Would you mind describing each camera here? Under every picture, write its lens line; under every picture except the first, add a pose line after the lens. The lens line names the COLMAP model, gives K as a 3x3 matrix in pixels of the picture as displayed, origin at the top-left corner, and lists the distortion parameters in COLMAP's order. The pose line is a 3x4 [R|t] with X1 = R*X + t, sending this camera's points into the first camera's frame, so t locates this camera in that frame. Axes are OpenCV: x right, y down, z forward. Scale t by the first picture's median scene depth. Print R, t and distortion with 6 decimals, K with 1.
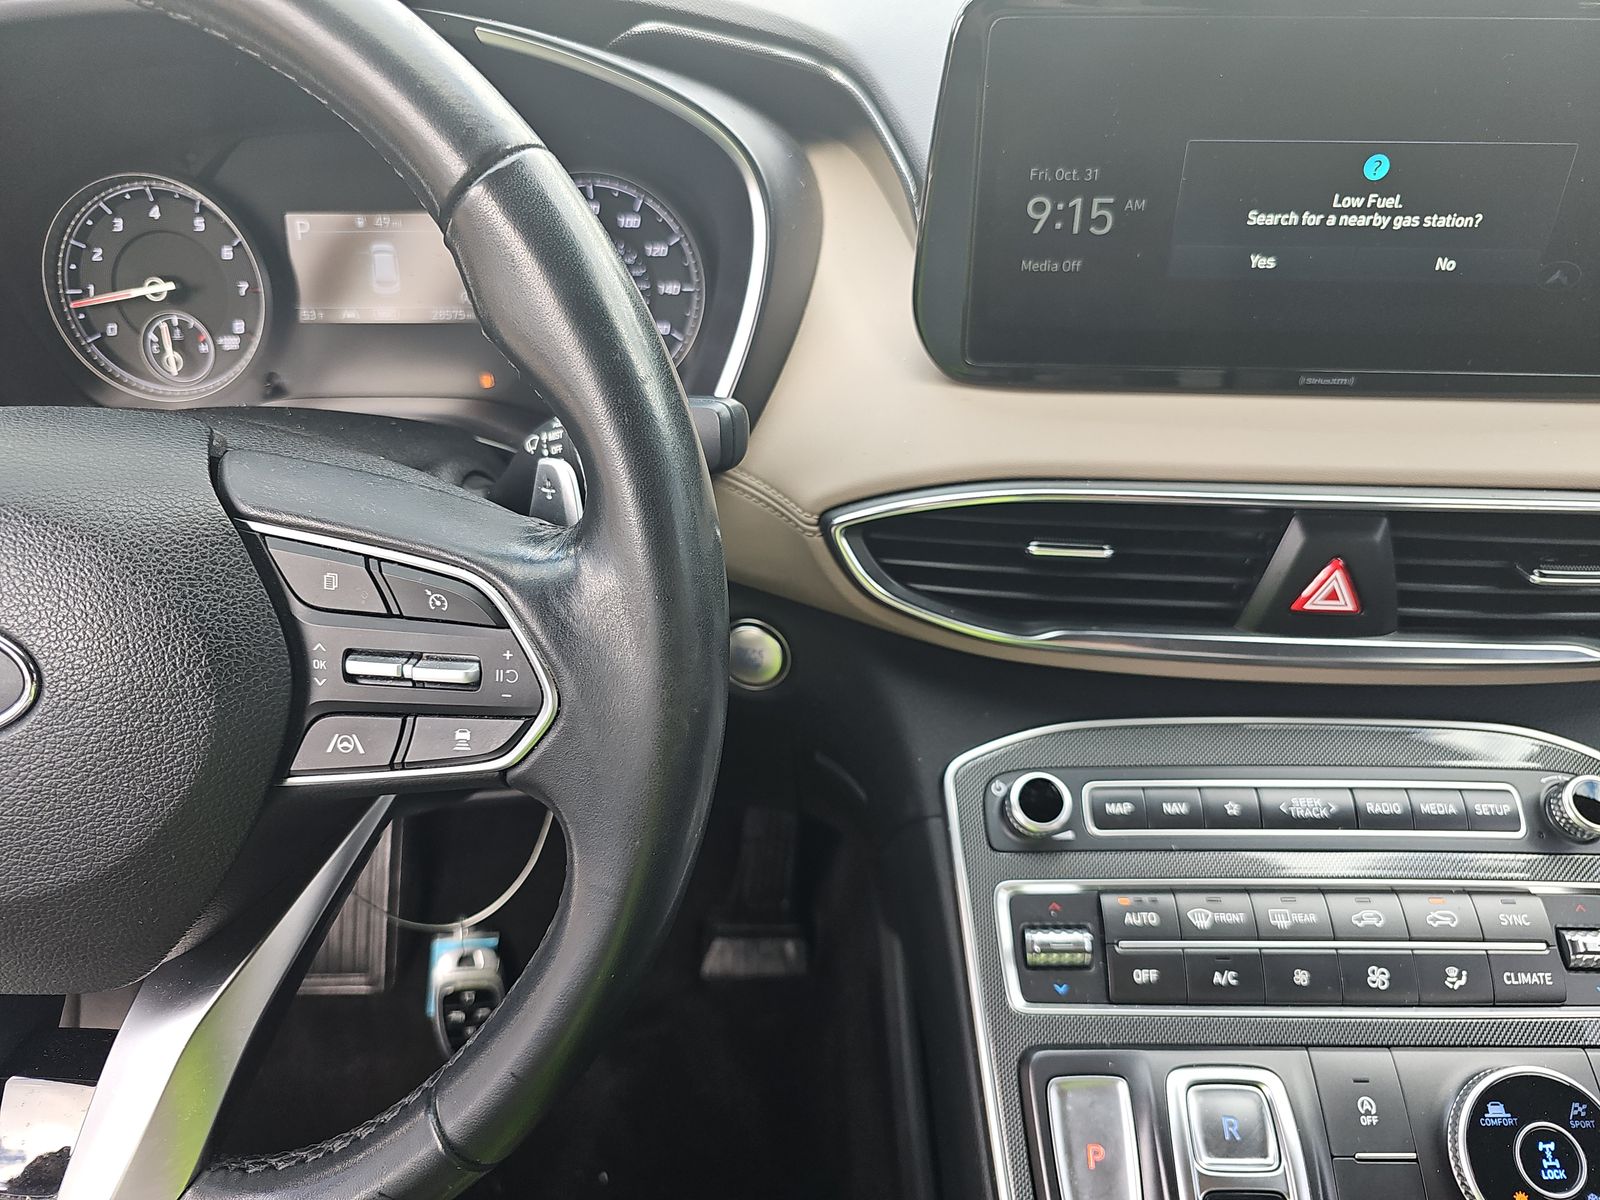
lens RADIAL K [[1009.1, 0, 799.5], [0, 1009.1, 585.7], [0, 0, 1]] dist [0.000215, -0.004341]
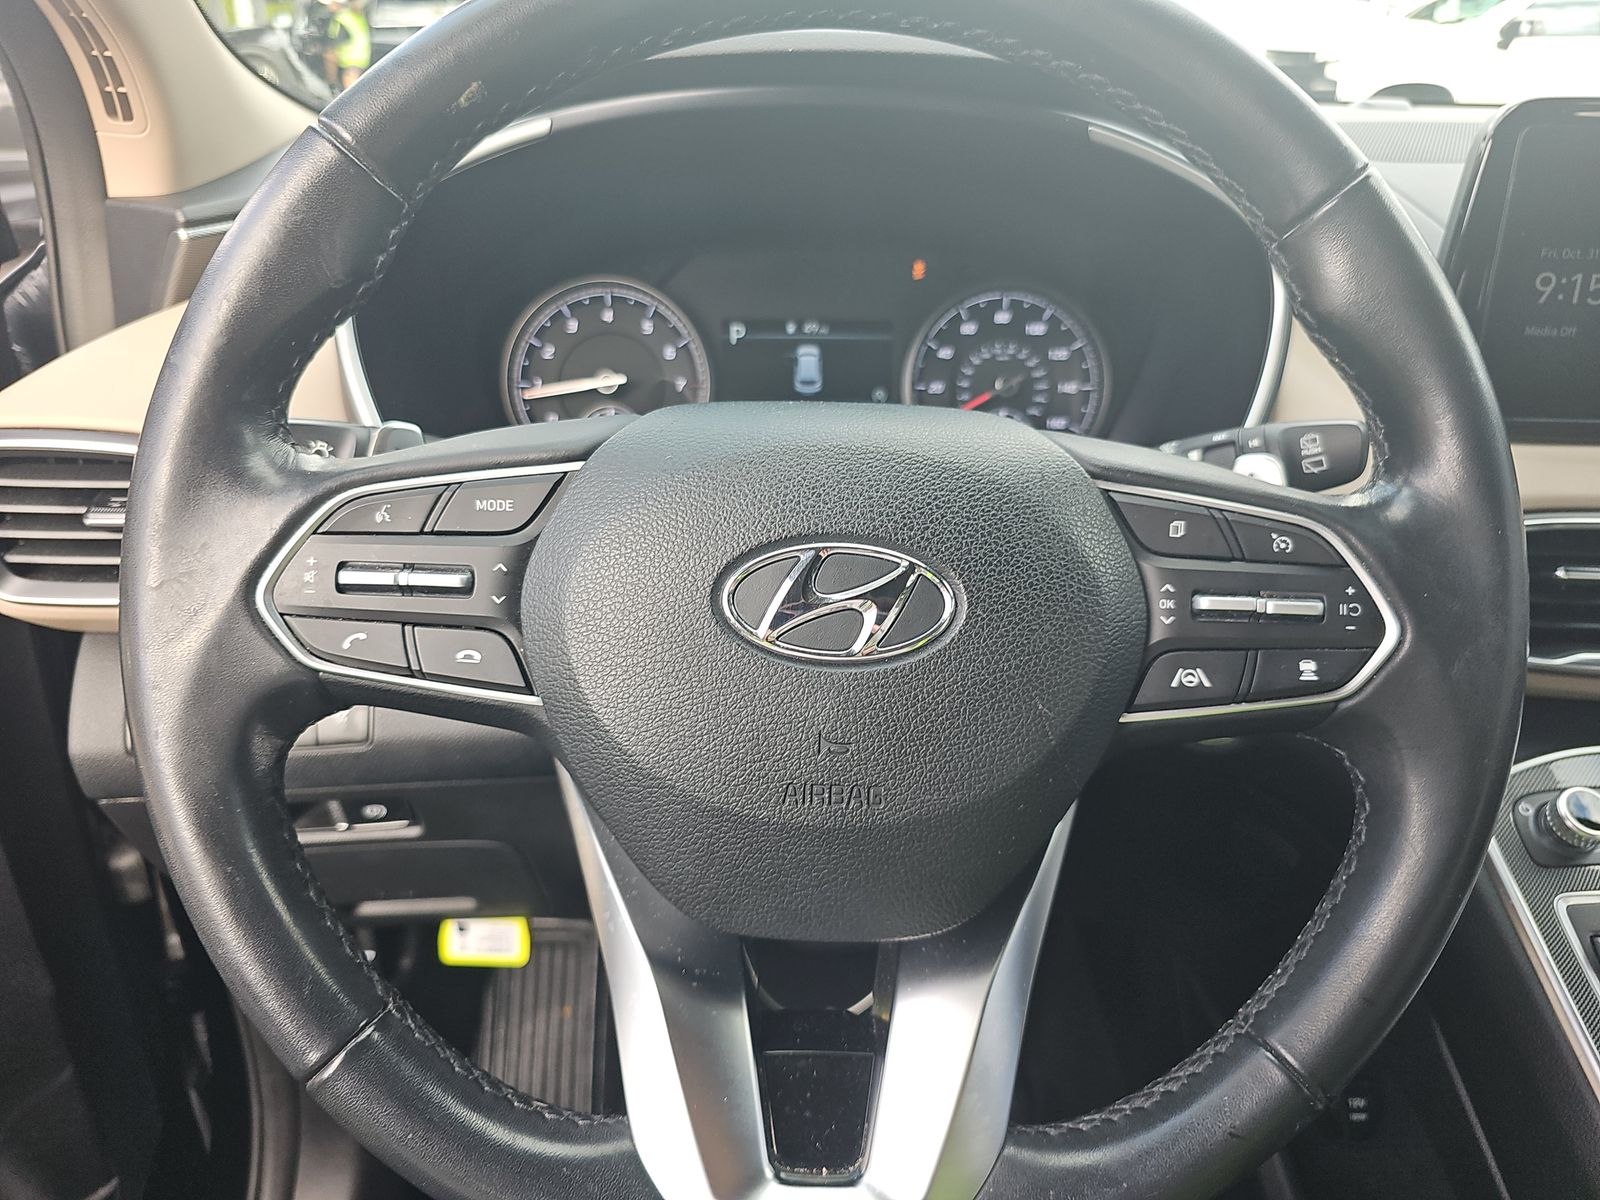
lens RADIAL K [[1009.1, 0, 790.9], [0, 1009.1, 610.6], [0, 0, 1]] dist [0.000215, -0.004341]
pose [[0.999349, 0.001956, 0.036026, -0.479370], [0.004592, 0.983509, -0.180800, 0.146164], [-0.035786, 0.180847, 0.982860, -0.032072]]
